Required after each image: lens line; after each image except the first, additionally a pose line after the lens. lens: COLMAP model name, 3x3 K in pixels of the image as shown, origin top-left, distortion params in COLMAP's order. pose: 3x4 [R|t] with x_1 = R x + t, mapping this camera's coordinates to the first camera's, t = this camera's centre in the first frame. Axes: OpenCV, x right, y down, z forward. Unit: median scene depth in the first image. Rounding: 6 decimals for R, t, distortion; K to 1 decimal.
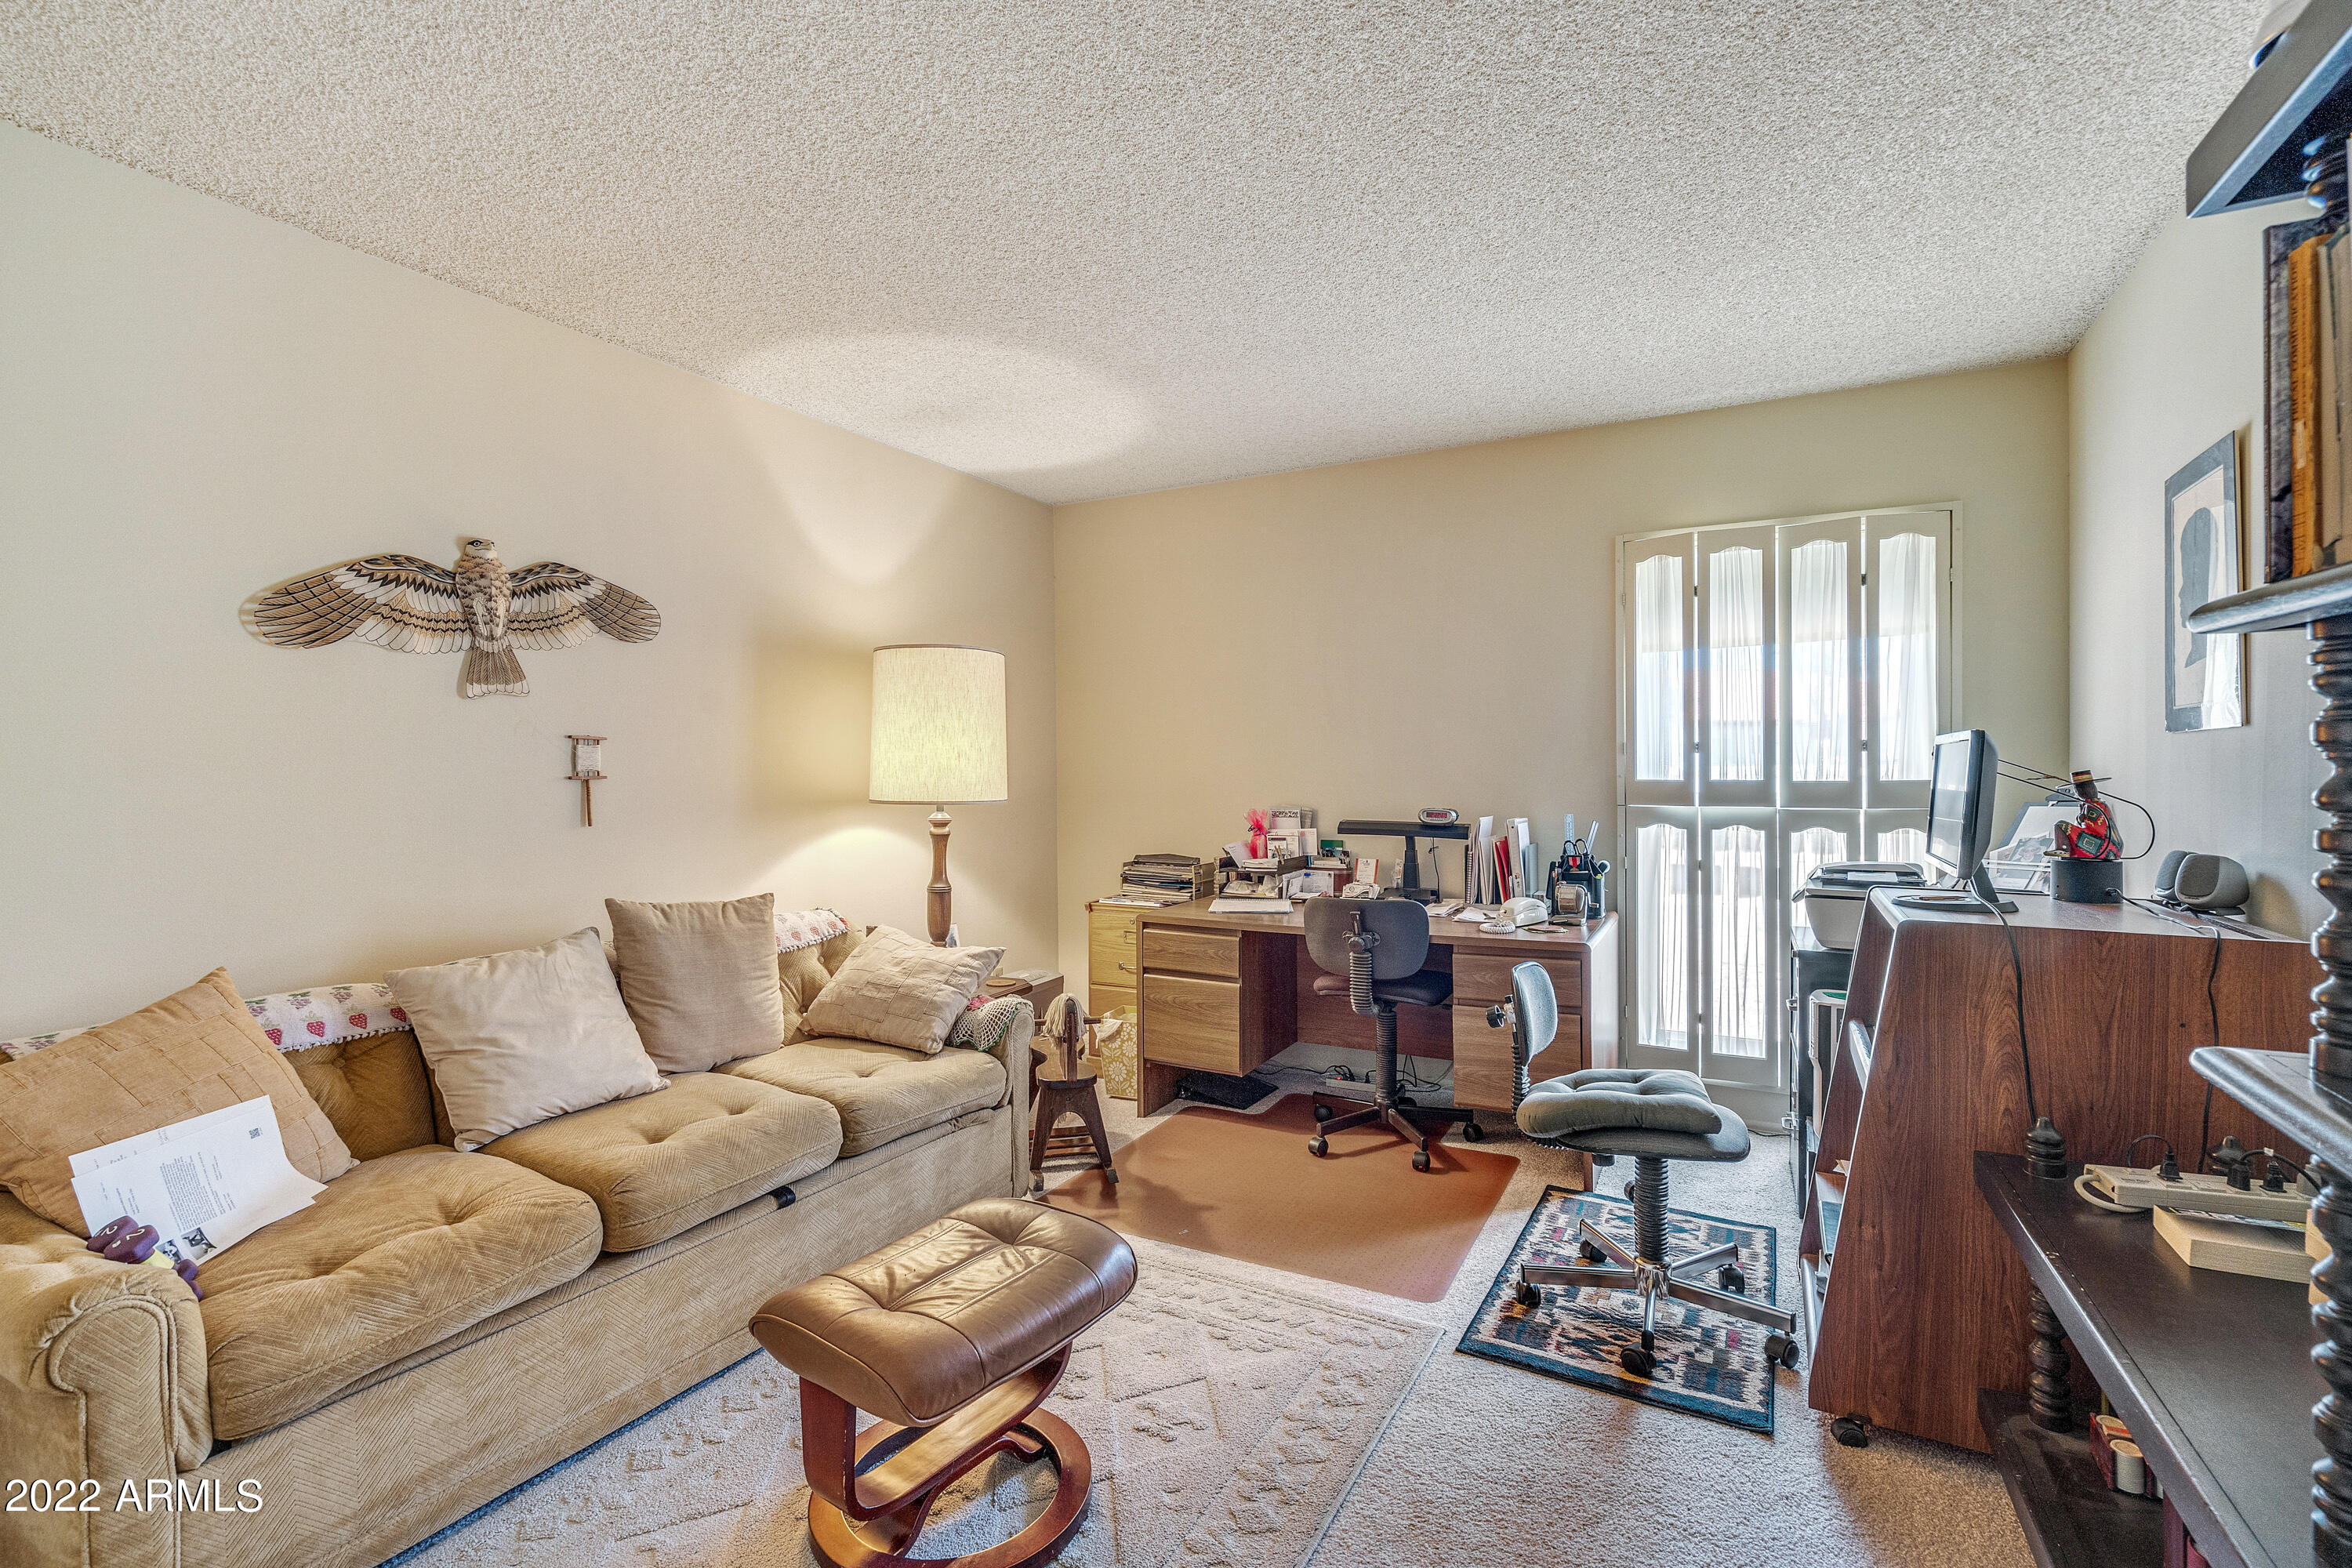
lens RADIAL K [[1083.5, 0, 1171.3], [0, 1083.5, 778.8], [0, 0, 1]] dist [0.000662, 0.002011]
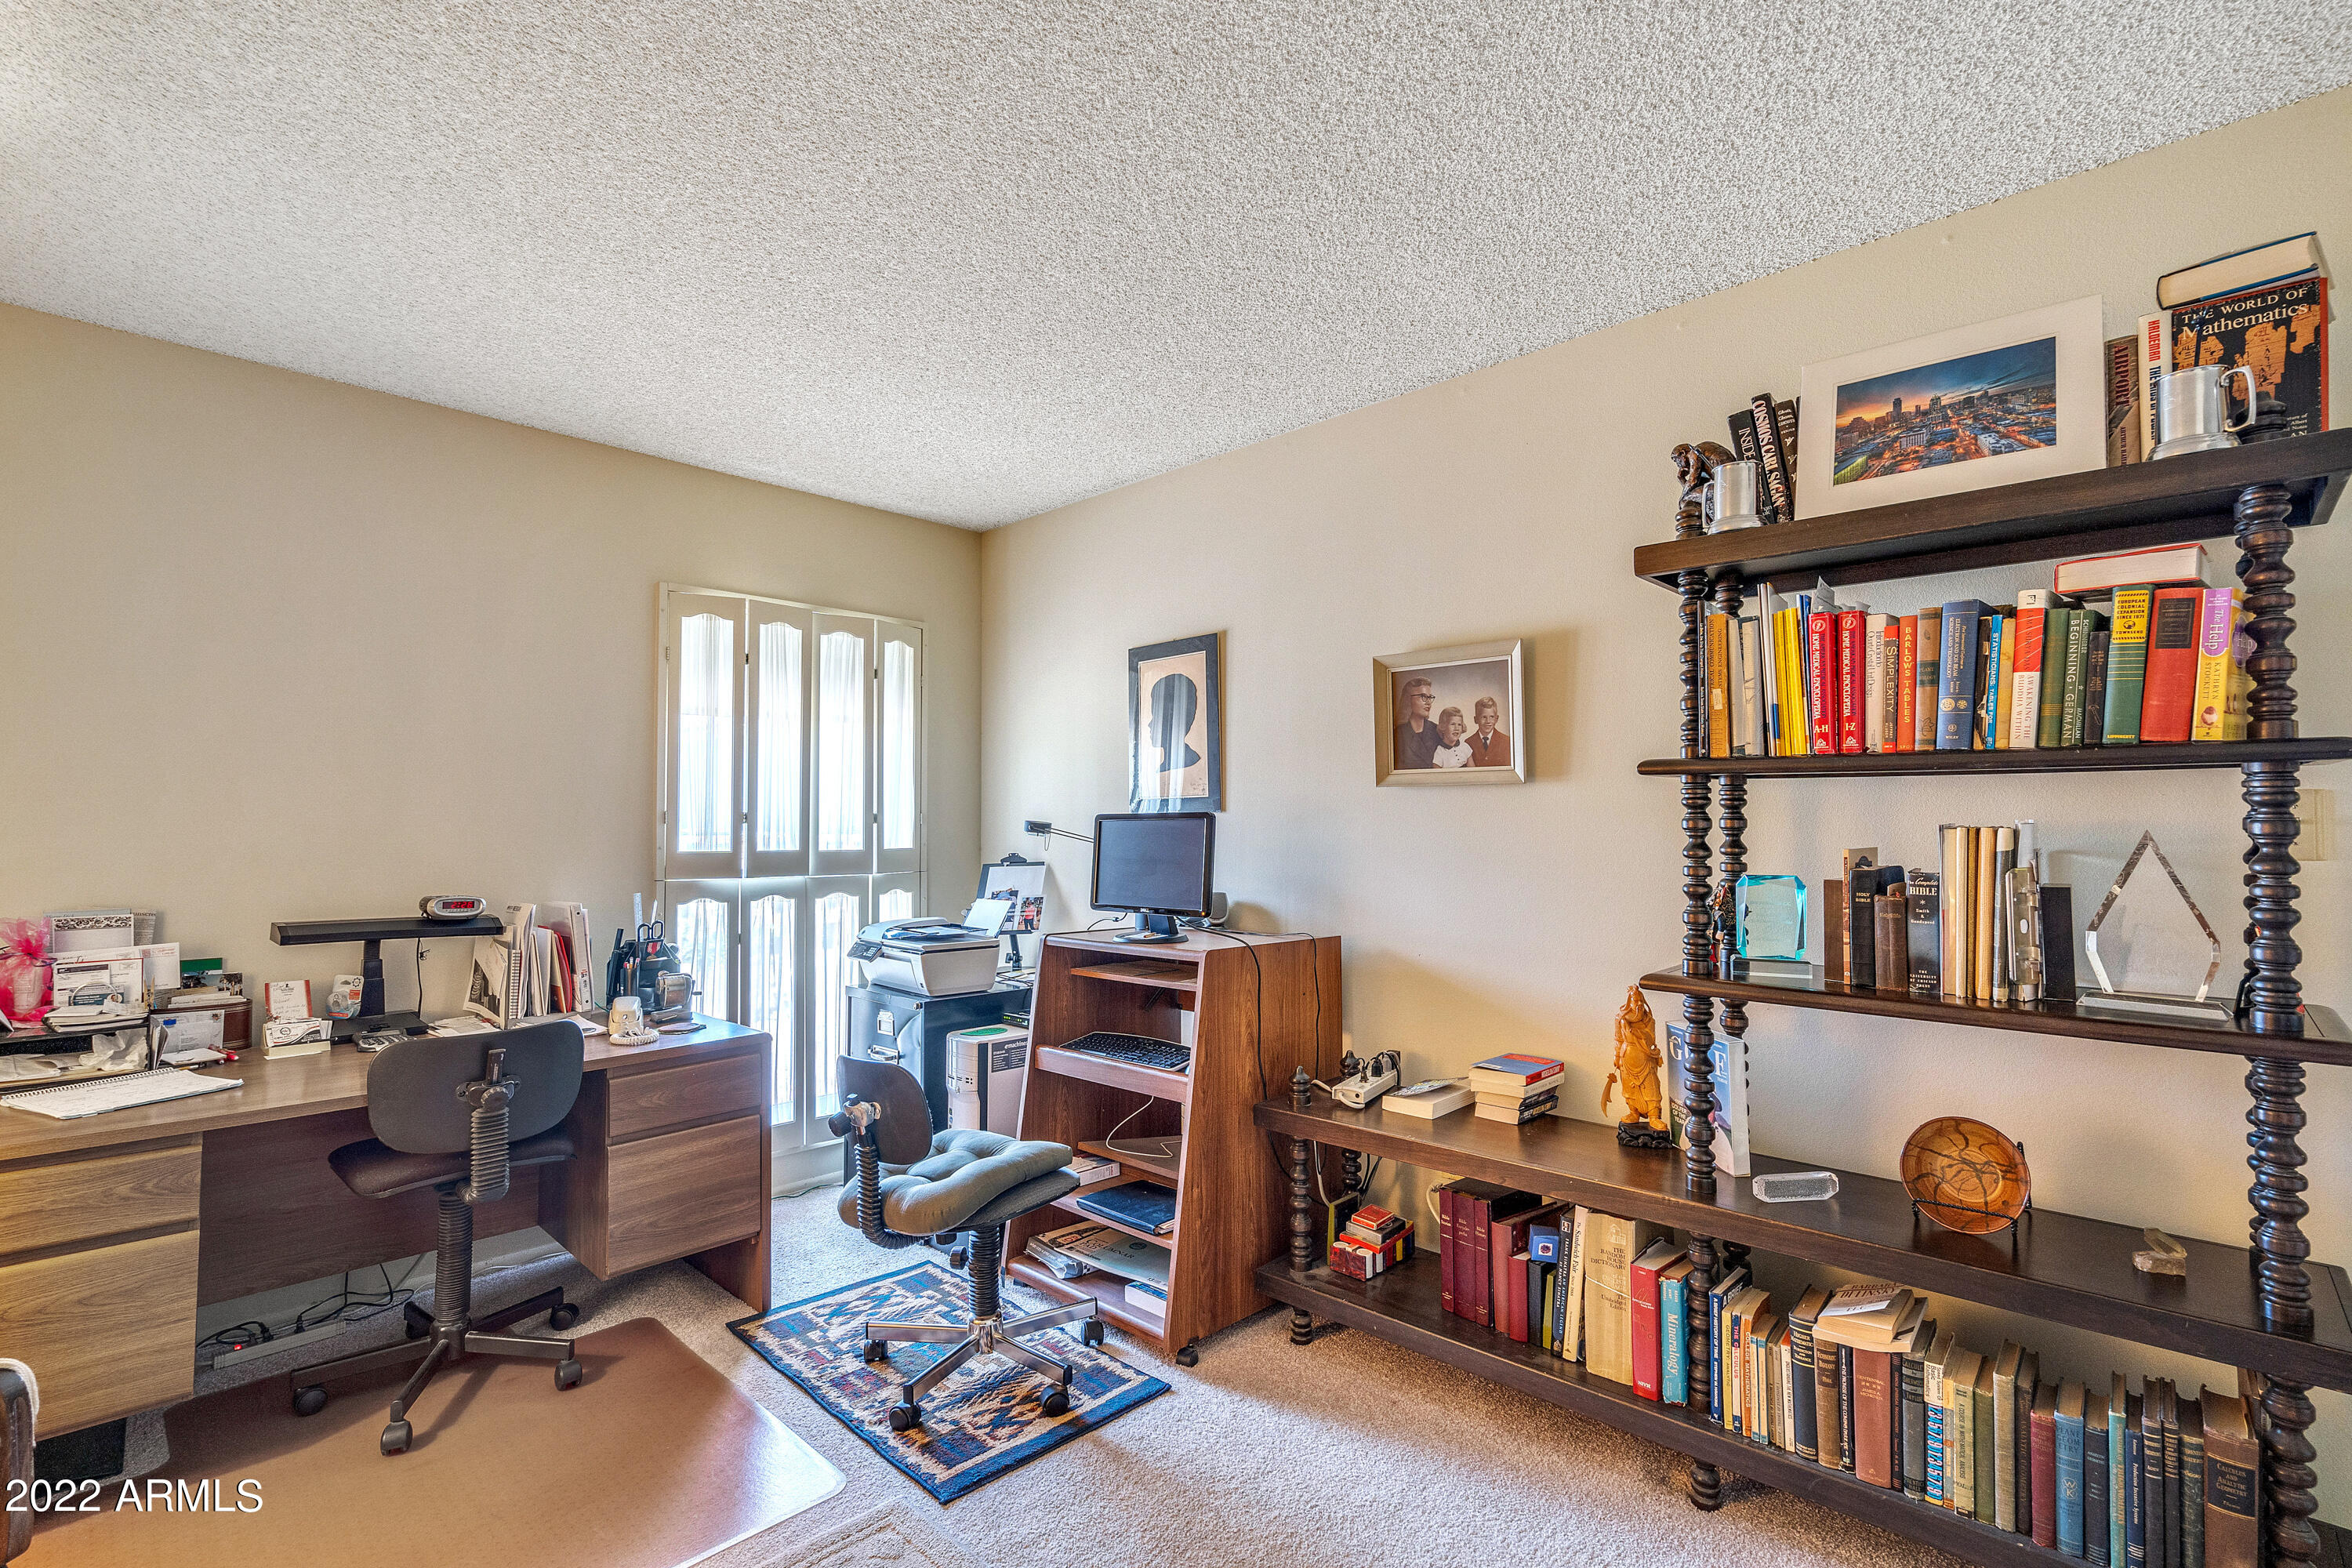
lens RADIAL K [[1083.5, 0, 1168.9], [0, 1083.5, 793.7], [0, 0, 1]] dist [0.000662, 0.002011]
pose [[0.262270, 0.037286, 0.964274, -0.367033], [0.012286, 0.999043, -0.041972, -0.004958], [-0.964916, 0.022855, 0.261561, 0.384649]]
